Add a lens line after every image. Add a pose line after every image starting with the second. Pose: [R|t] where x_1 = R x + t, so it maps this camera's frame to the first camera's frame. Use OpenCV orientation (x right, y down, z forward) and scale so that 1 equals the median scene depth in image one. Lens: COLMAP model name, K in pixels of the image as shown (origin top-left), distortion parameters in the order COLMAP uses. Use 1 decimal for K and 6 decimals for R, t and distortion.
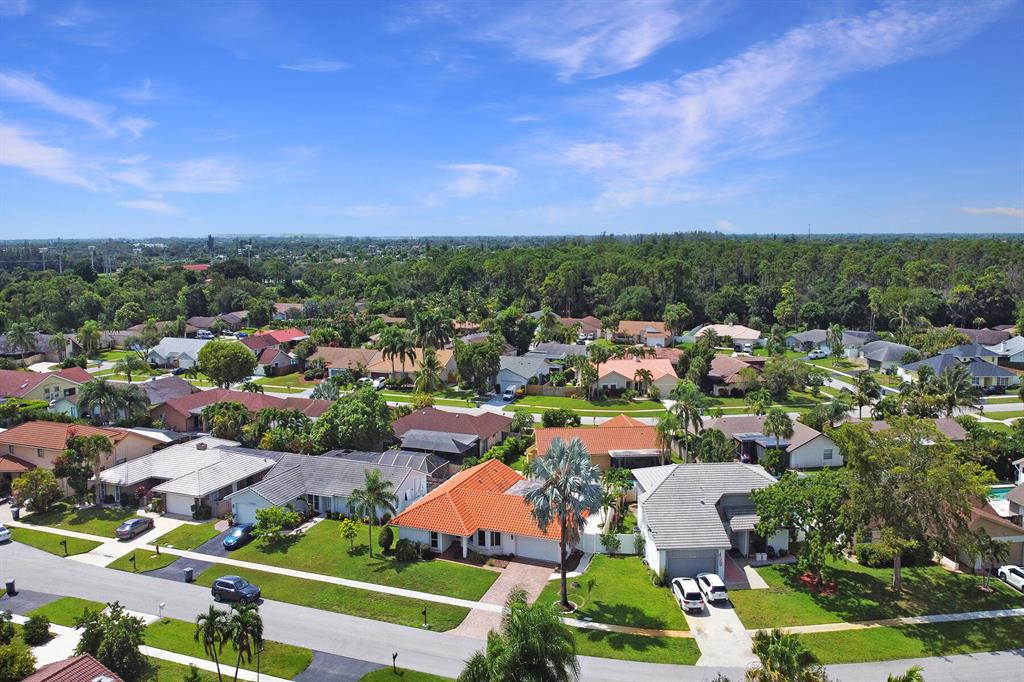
lens RADIAL K [[724.1, 0, 512.0], [0, 724.1, 341.0], [0, 0, 1]] dist [-0.006373, -0.001289]
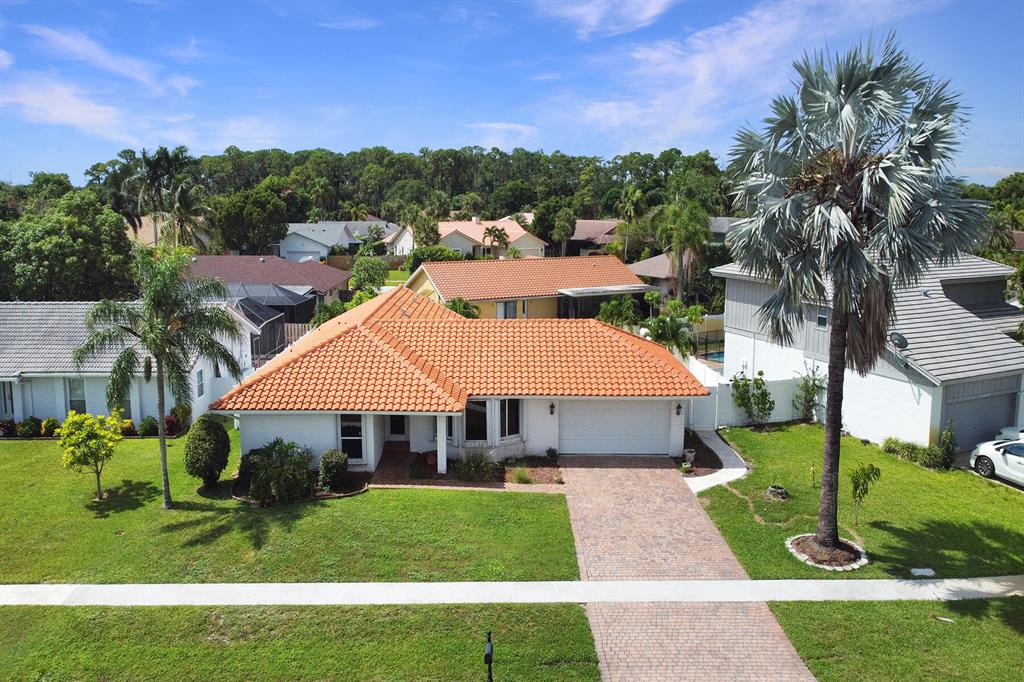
lens RADIAL K [[724.1, 0, 512.0], [0, 724.1, 341.0], [0, 0, 1]] dist [-0.006373, -0.001289]
pose [[0.925079, -0.054367, 0.375864, -0.170675], [0.028265, 0.996812, 0.074617, 0.200610], [-0.378722, -0.058403, 0.923666, 0.631585]]
